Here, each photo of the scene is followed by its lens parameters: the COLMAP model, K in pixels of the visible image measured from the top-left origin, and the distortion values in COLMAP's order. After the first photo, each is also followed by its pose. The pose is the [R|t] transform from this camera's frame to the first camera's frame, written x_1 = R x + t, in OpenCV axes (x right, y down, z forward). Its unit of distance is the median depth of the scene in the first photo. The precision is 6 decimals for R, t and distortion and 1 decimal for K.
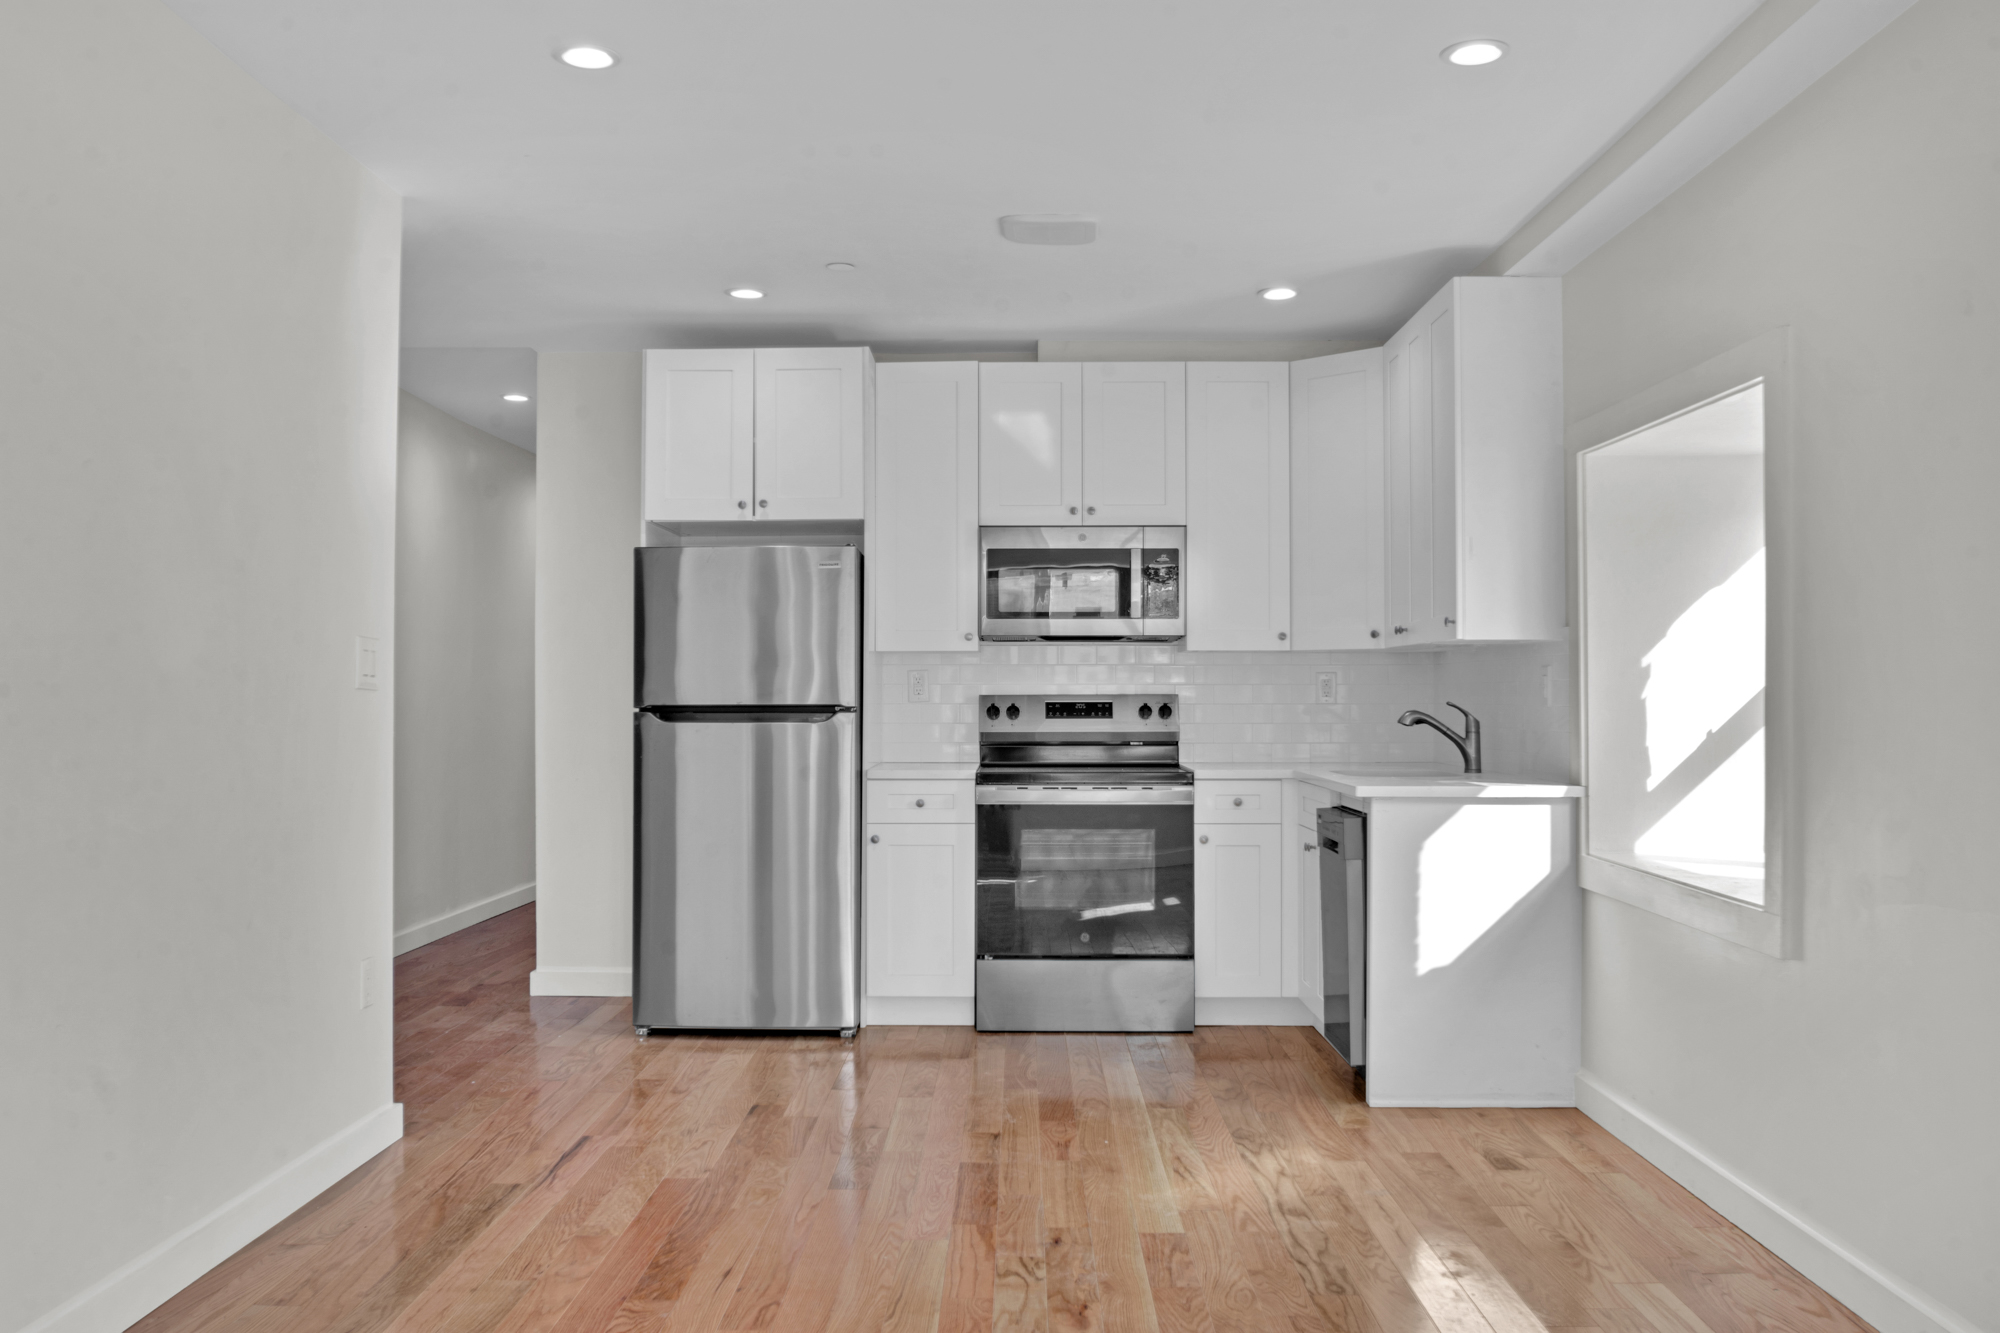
lens RADIAL K [[1725.9, 0, 996.8], [0, 1725.9, 653.5], [0, 0, 1]] dist [0.002328, -0.083458]
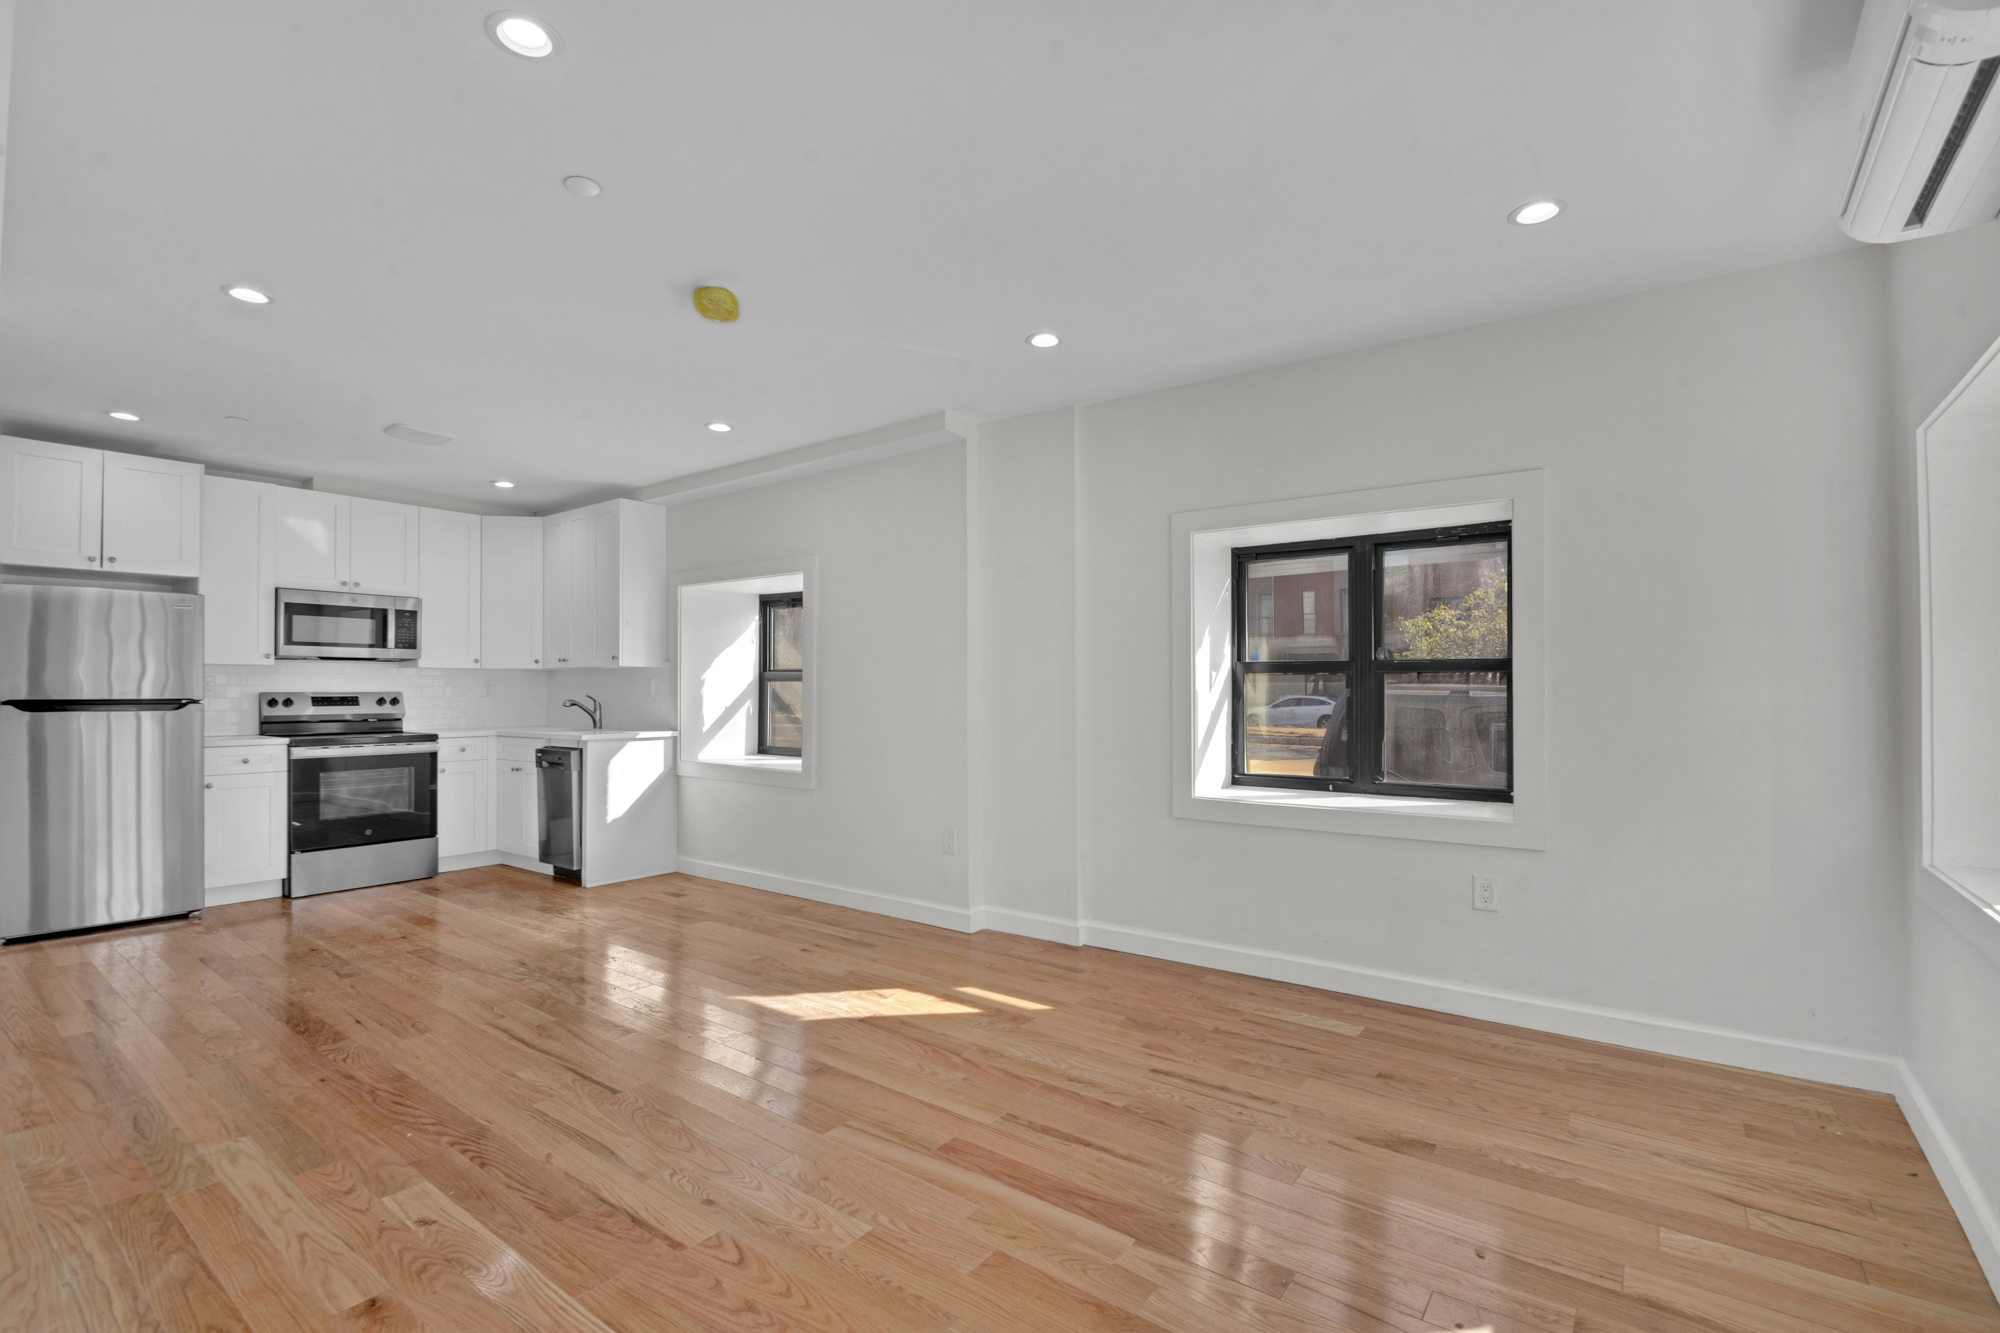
lens RADIAL K [[878.2, 0, 996.4], [0, 878.2, 678.1], [0, 0, 1]] dist [0.008709, -0.012905]
pose [[0.590805, 0.010827, 0.806742, -0.287095], [-0.017261, 0.999851, -0.000778, -0.000262], [-0.806630, -0.013466, 0.590903, -0.028002]]
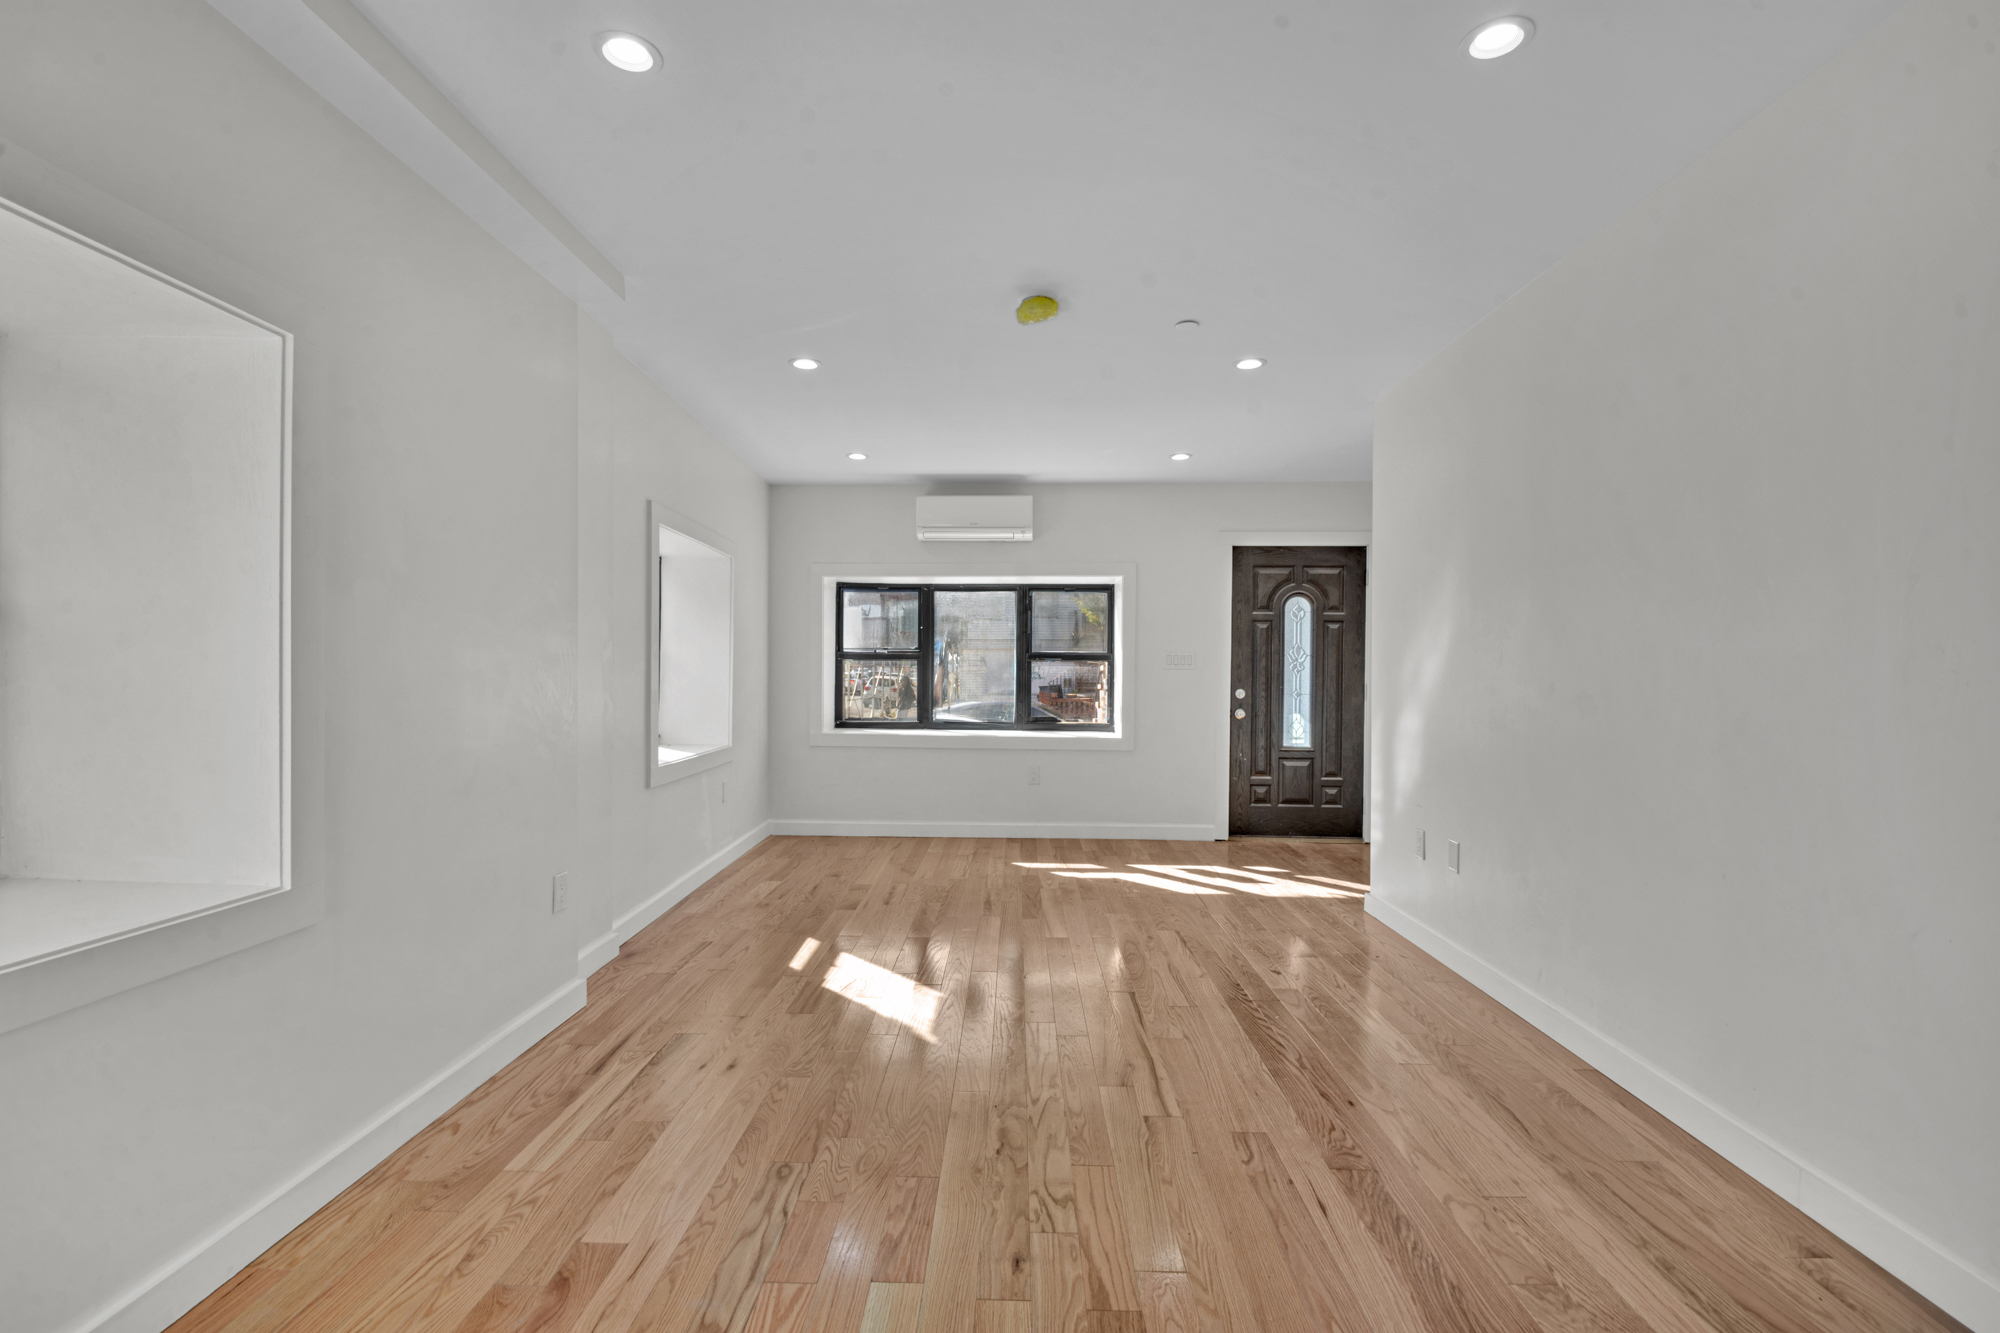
lens RADIAL K [[878.2, 0, 996.4], [0, 878.2, 678.1], [0, 0, 1]] dist [0.008709, -0.012905]
pose [[-0.999934, -0.006056, 0.009808, 0.026427], [-0.006229, 0.999823, -0.017767, 0.022578], [-0.009699, -0.017827, -0.999794, 0.900966]]
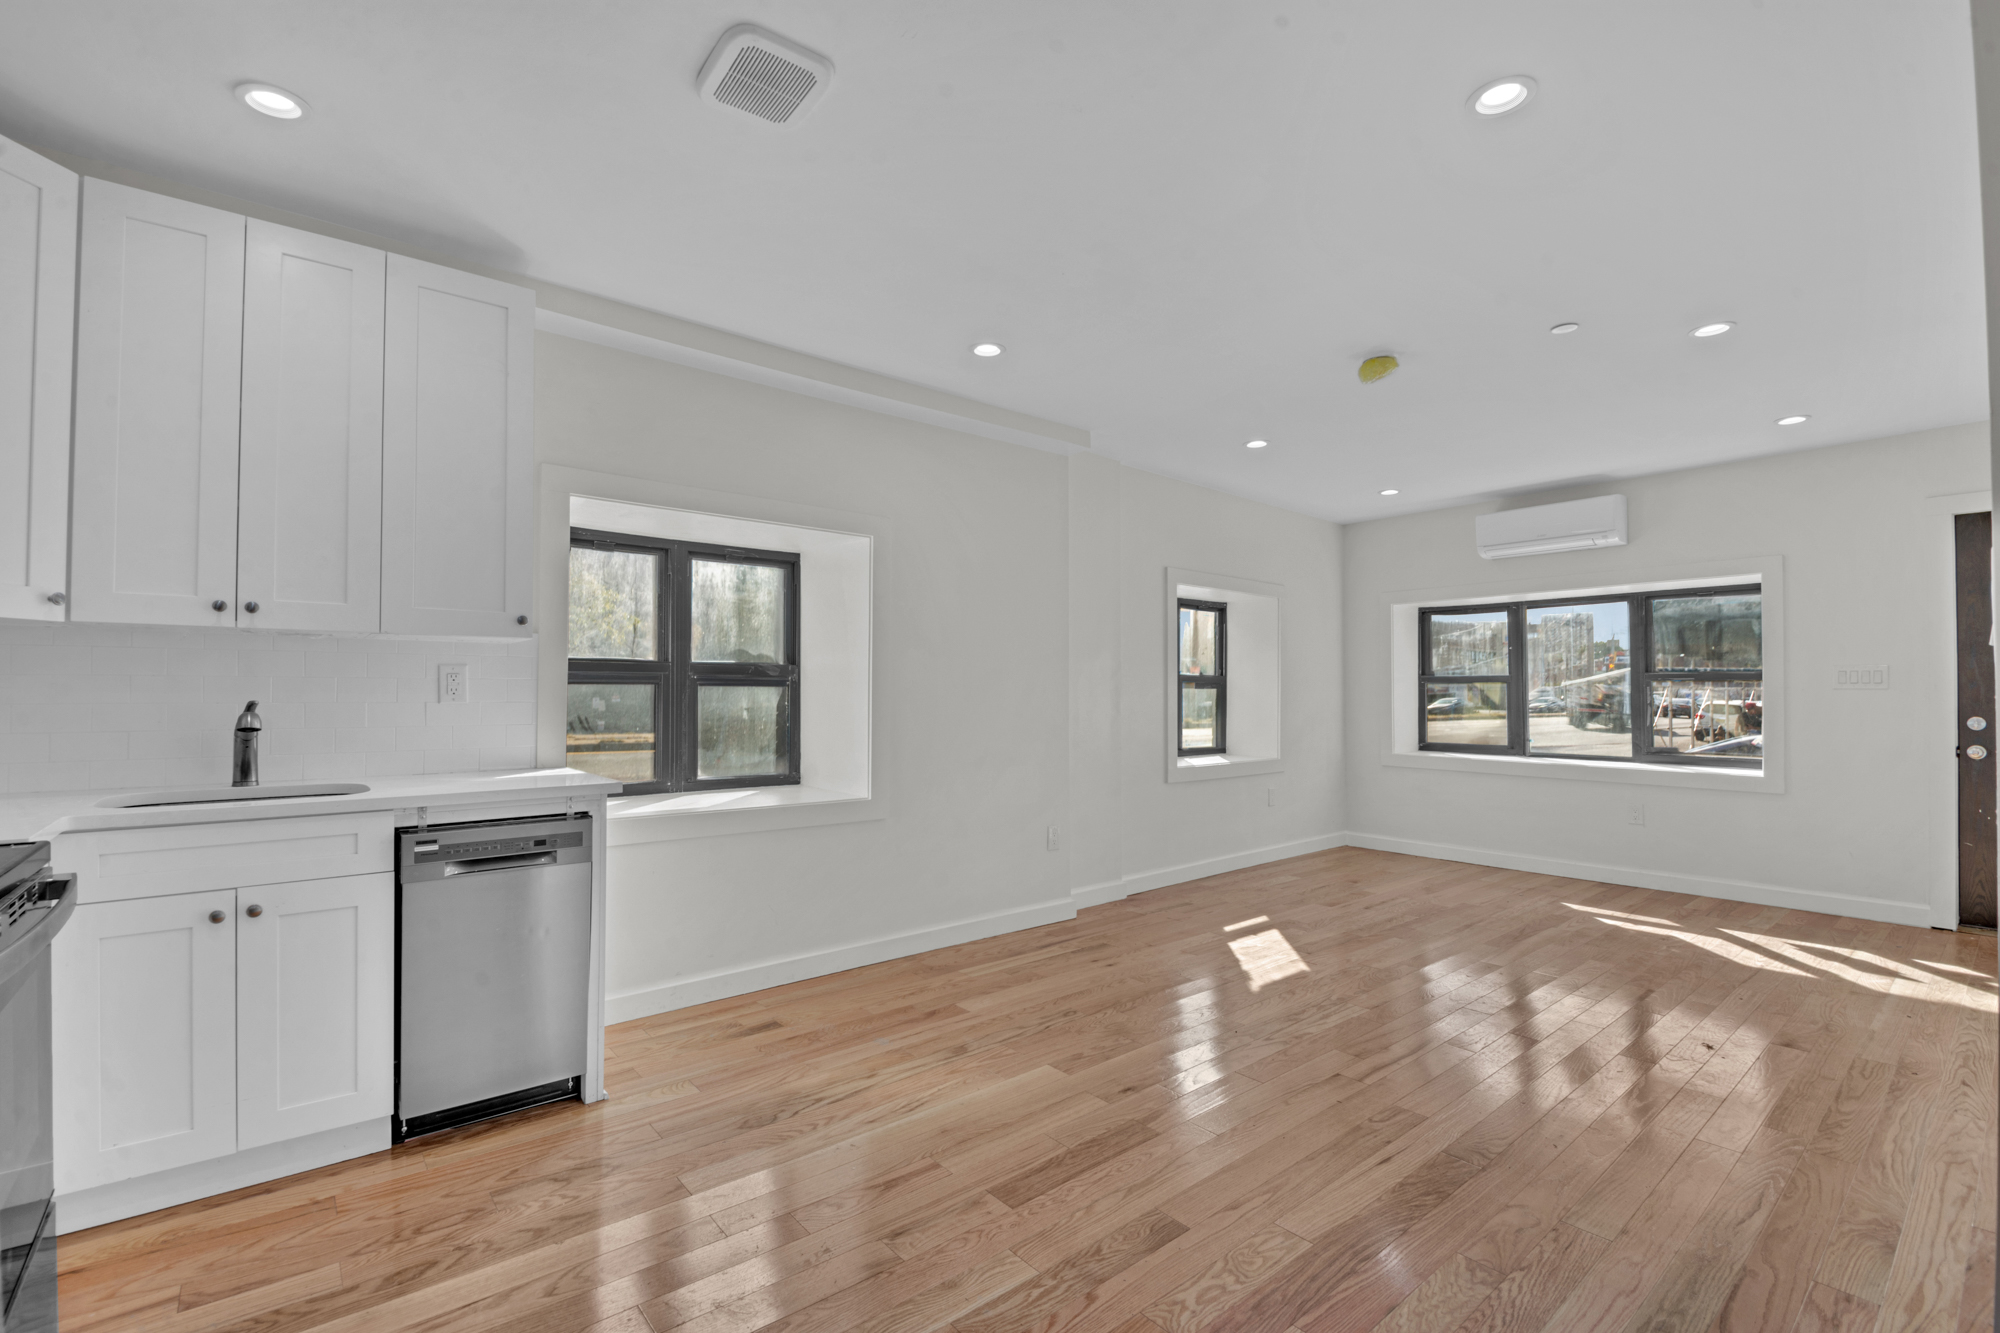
lens RADIAL K [[878.2, 0, 996.4], [0, 878.2, 678.1], [0, 0, 1]] dist [0.008709, -0.012905]
pose [[-0.648353, 0.012854, 0.761231, -0.266090], [-0.019985, 0.999226, -0.033894, 0.023648], [-0.761077, -0.037188, -0.647594, 0.944176]]
